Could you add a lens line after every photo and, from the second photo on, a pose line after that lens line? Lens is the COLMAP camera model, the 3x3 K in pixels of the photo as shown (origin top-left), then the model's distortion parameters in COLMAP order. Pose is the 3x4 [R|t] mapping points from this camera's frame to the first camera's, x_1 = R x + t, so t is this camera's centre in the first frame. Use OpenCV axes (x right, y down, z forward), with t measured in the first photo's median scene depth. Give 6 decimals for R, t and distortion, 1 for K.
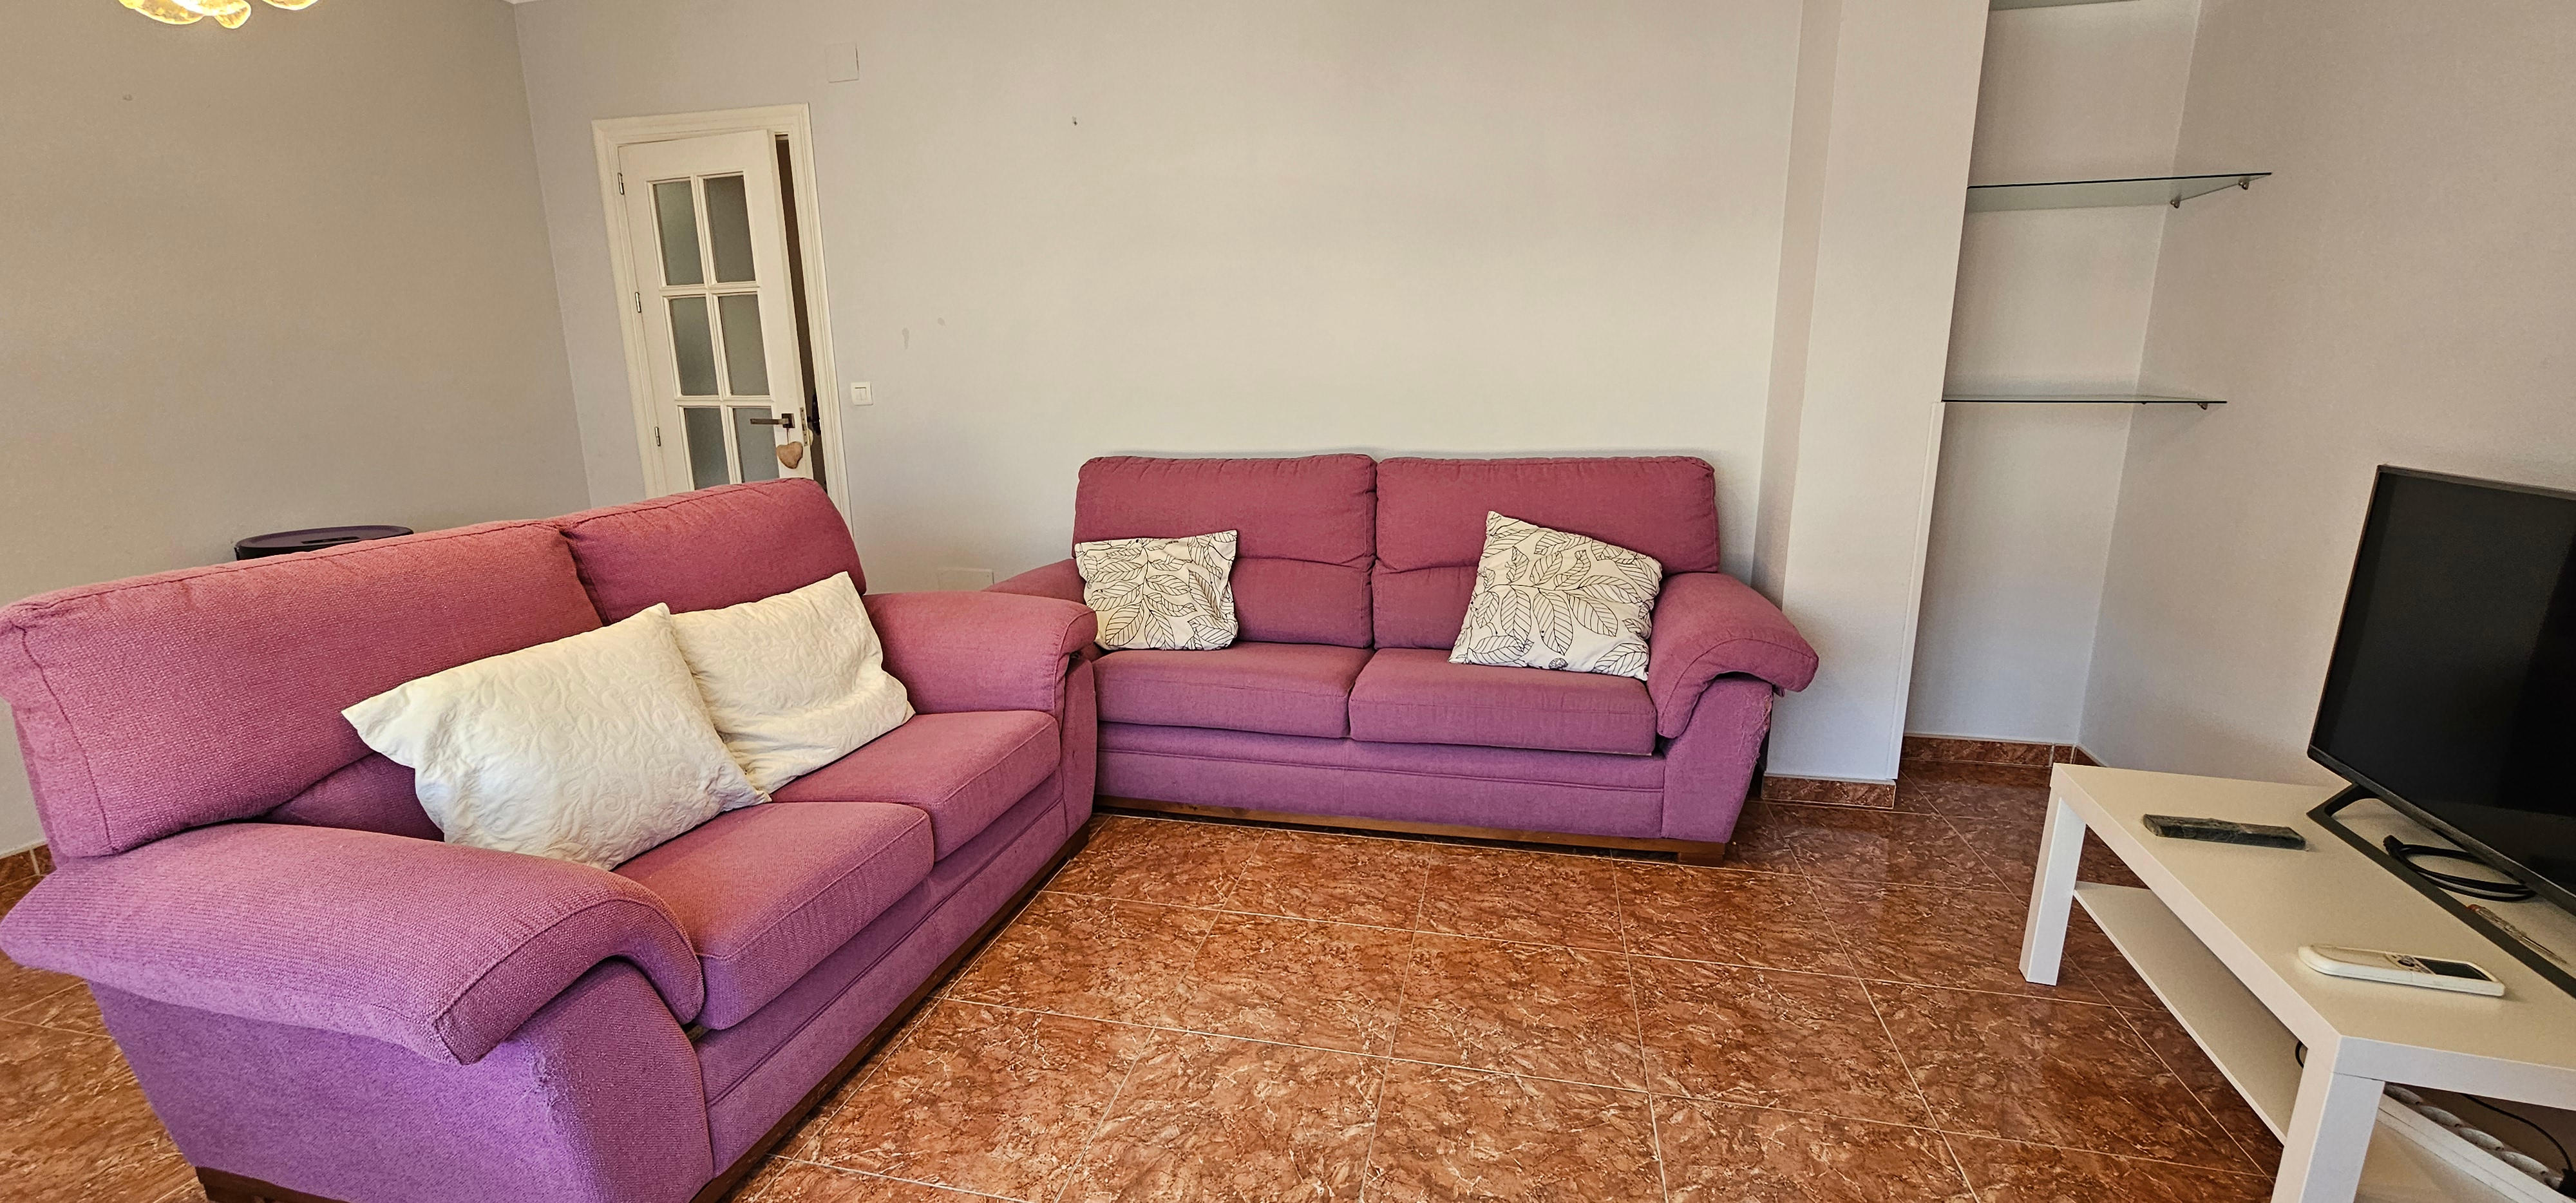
lens RADIAL K [[1042.8, 0, 1287.2], [0, 1042.8, 603.7], [0, 0, 1]] dist [-0.000840, -0.000899]
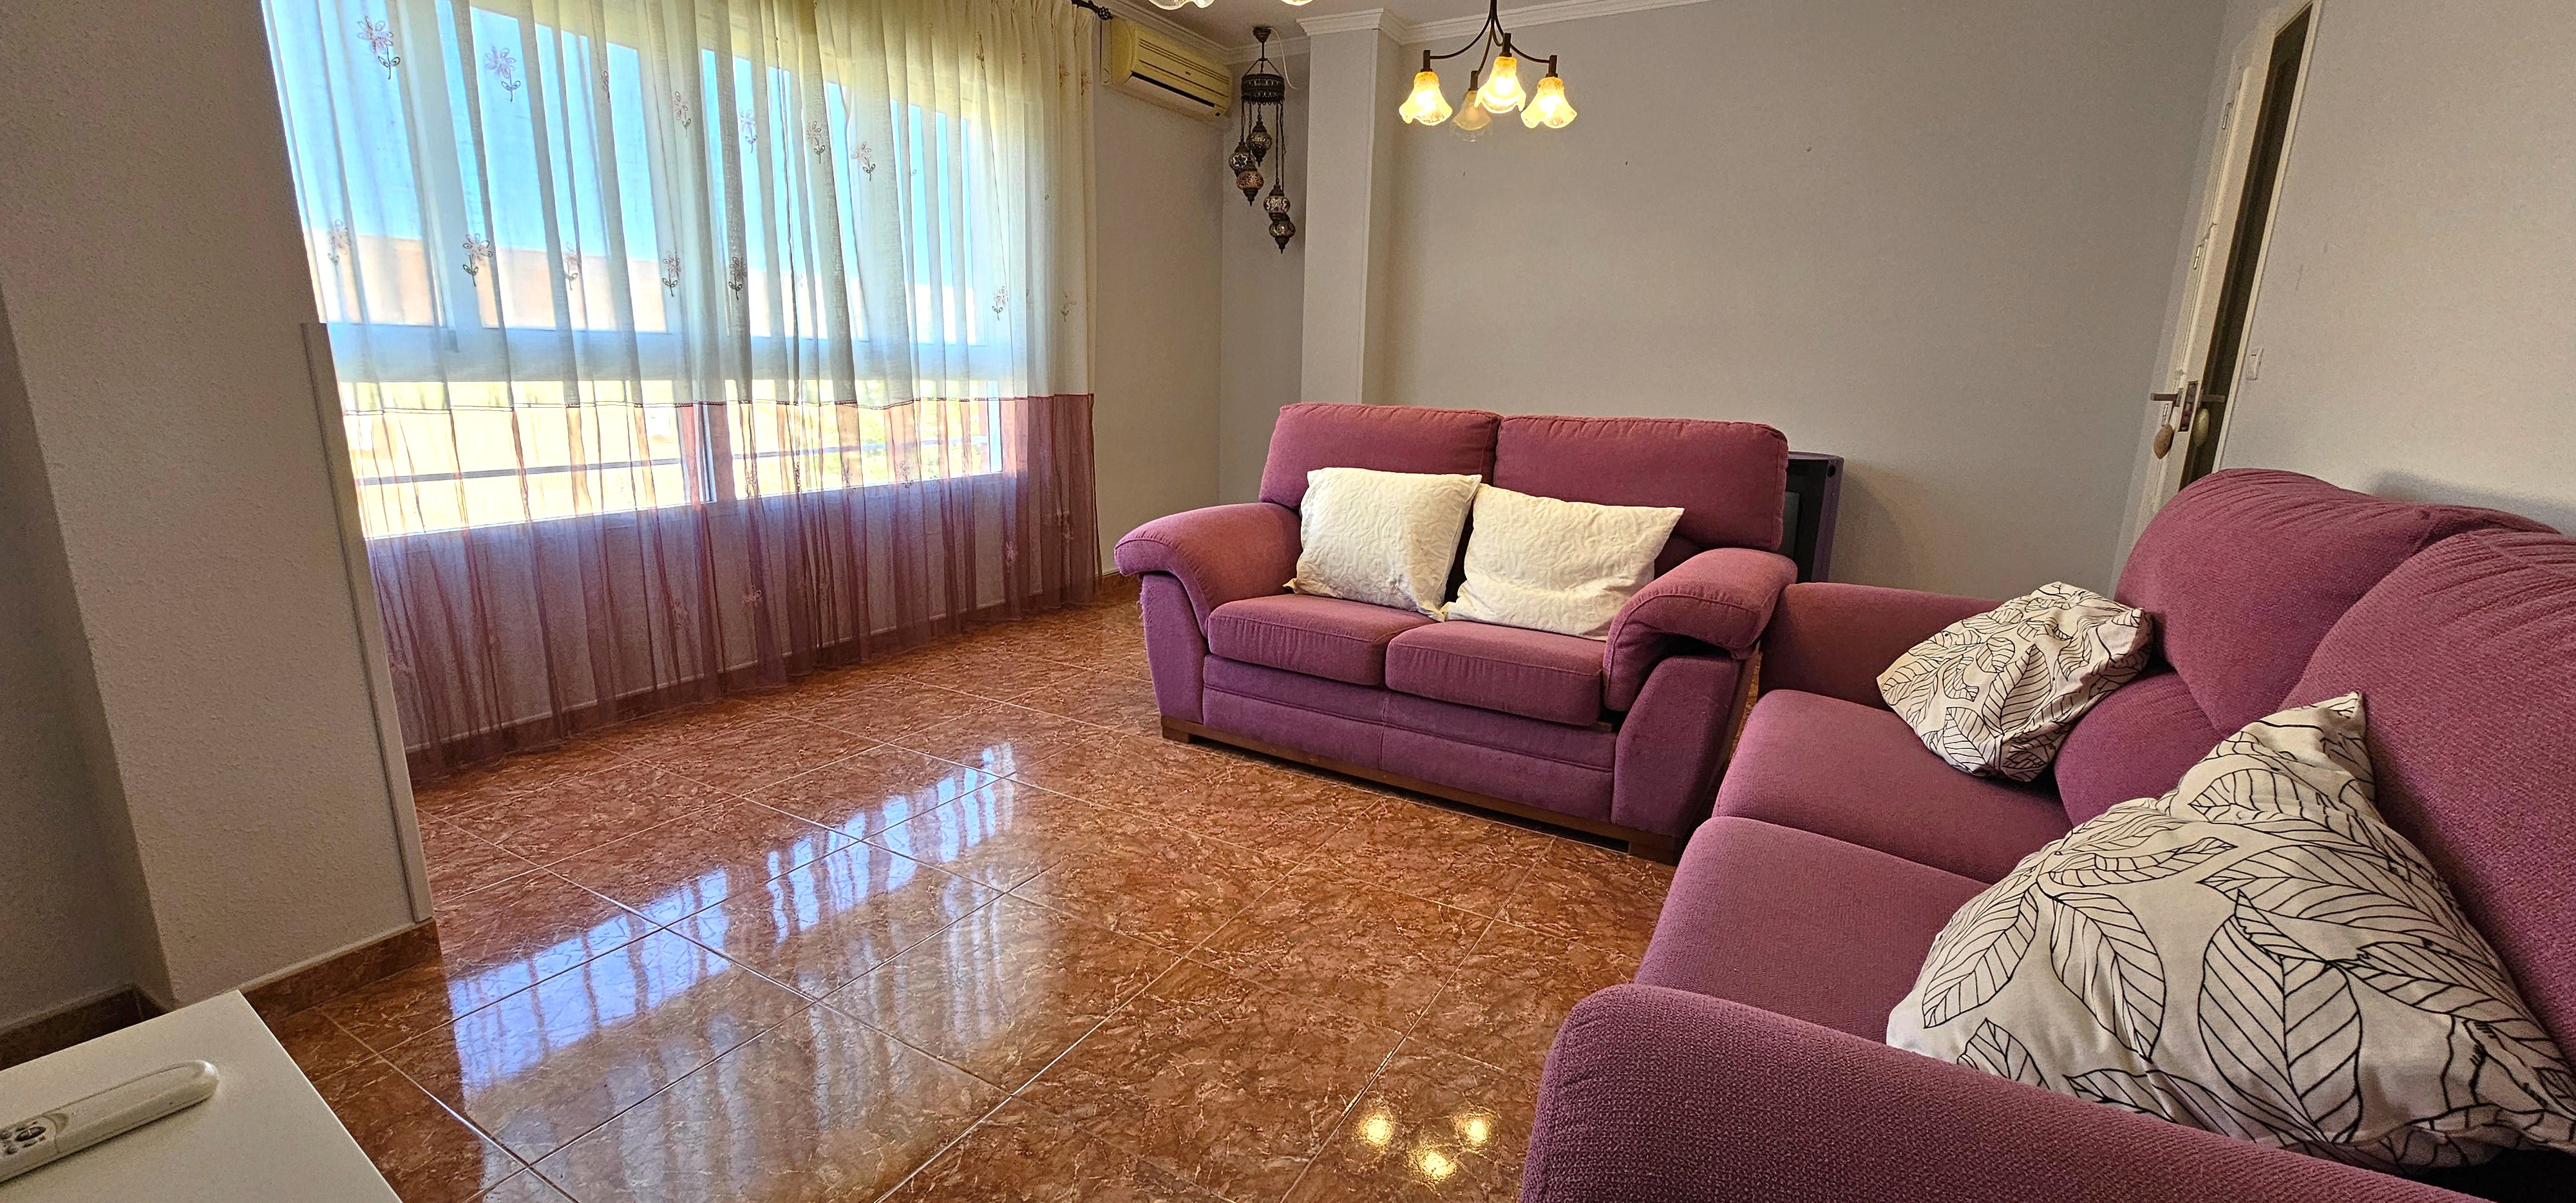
lens RADIAL K [[1042.8, 0, 1287.2], [0, 1042.8, 603.7], [0, 0, 1]] dist [-0.000840, -0.000899]
pose [[-0.280066, 0.224394, -0.933386, 0.934151], [-0.235519, 0.926521, 0.293412, -0.210622], [0.930642, 0.302005, -0.206638, 1.178171]]
